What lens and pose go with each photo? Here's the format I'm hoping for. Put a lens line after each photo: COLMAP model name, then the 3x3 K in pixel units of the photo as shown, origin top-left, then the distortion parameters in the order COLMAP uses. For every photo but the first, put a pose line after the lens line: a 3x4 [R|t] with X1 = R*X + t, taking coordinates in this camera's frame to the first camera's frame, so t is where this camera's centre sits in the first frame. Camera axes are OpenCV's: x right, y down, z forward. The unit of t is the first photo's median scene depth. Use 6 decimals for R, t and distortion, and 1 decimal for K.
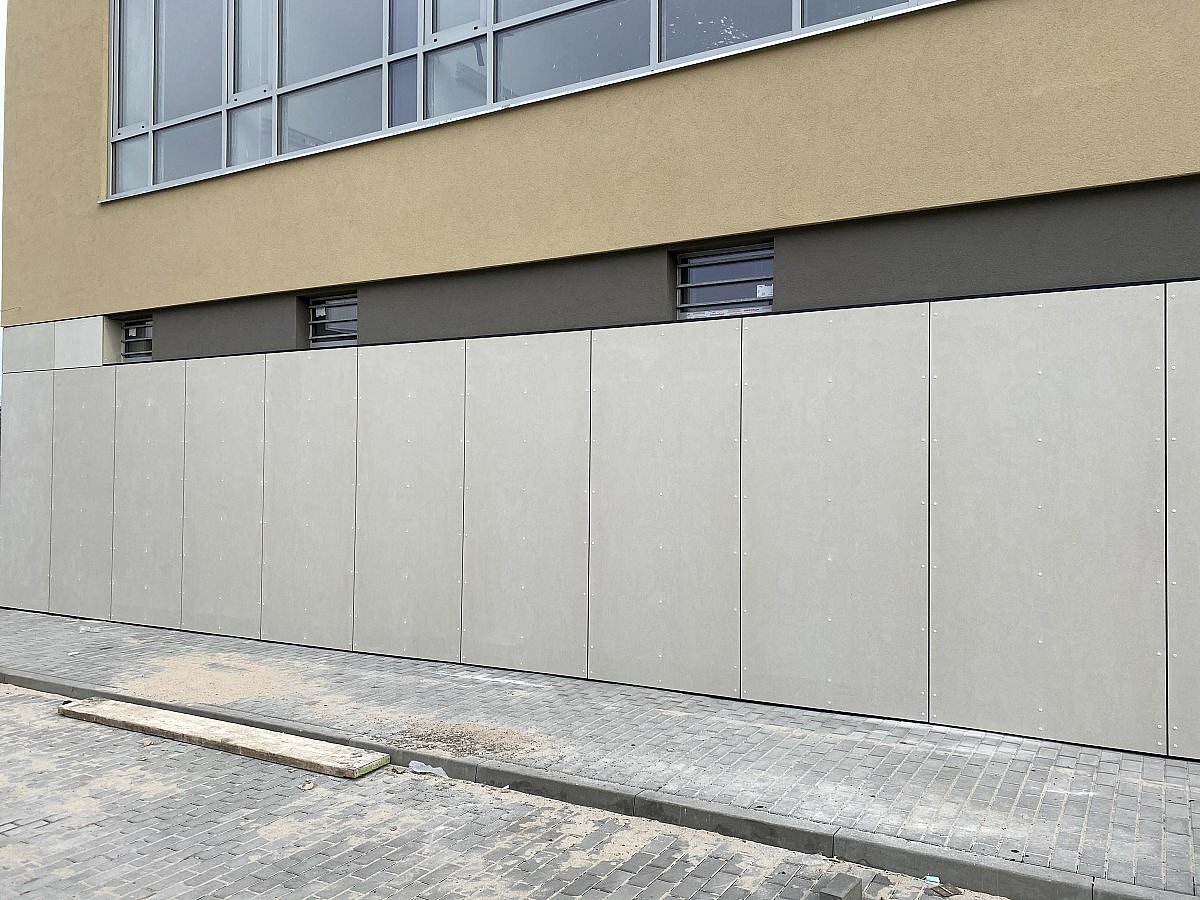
lens RADIAL K [[846.2, 0, 606.0], [0, 846.2, 479.5], [0, 0, 1]] dist [0.006653, -0.010548]
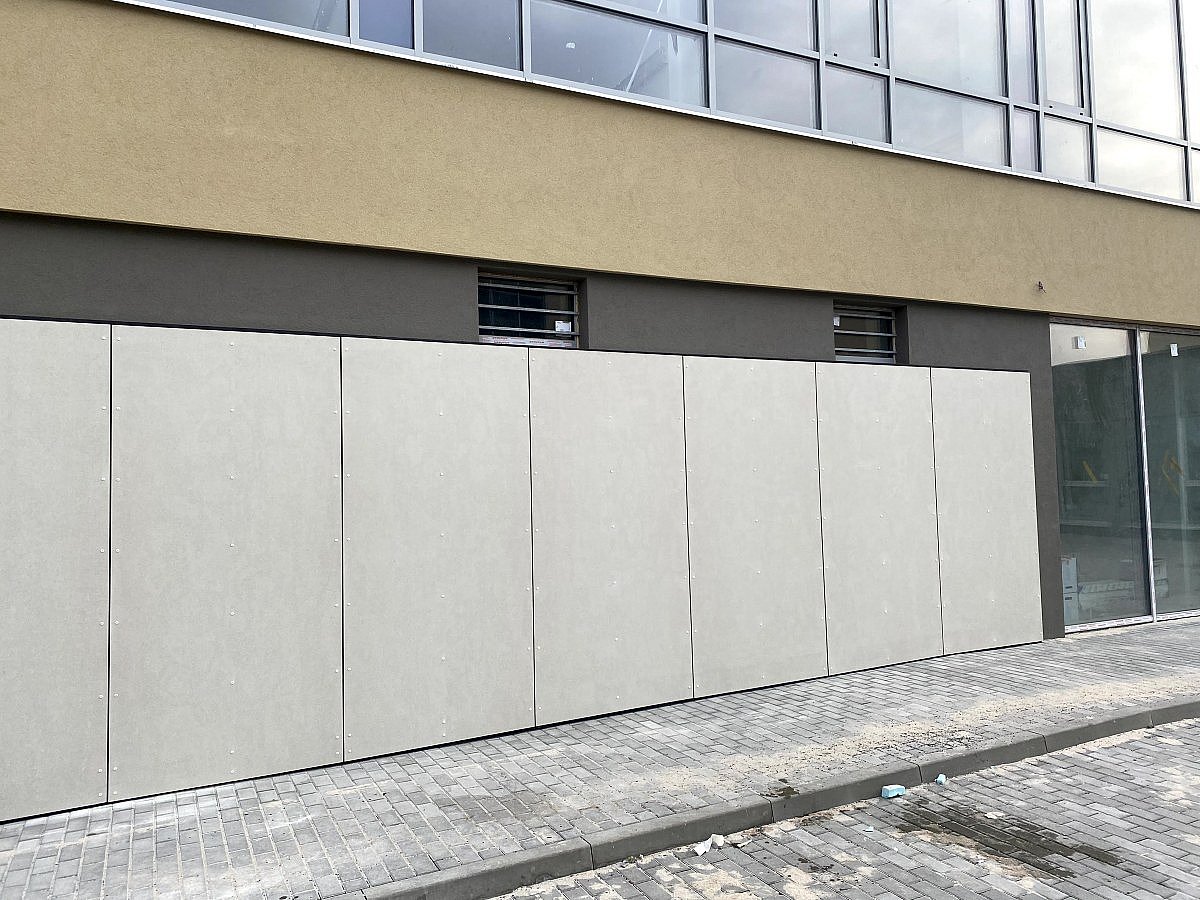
lens RADIAL K [[894.3, 0, 565.8], [0, 894.3, 465.1], [0, 0, 1]] dist [0.045230, -0.033658]
pose [[0.570900, 0.002481, 0.821016, -0.138623], [0.047956, 0.998187, -0.036363, -0.003225], [-0.819618, 0.060132, 0.569746, 0.078942]]
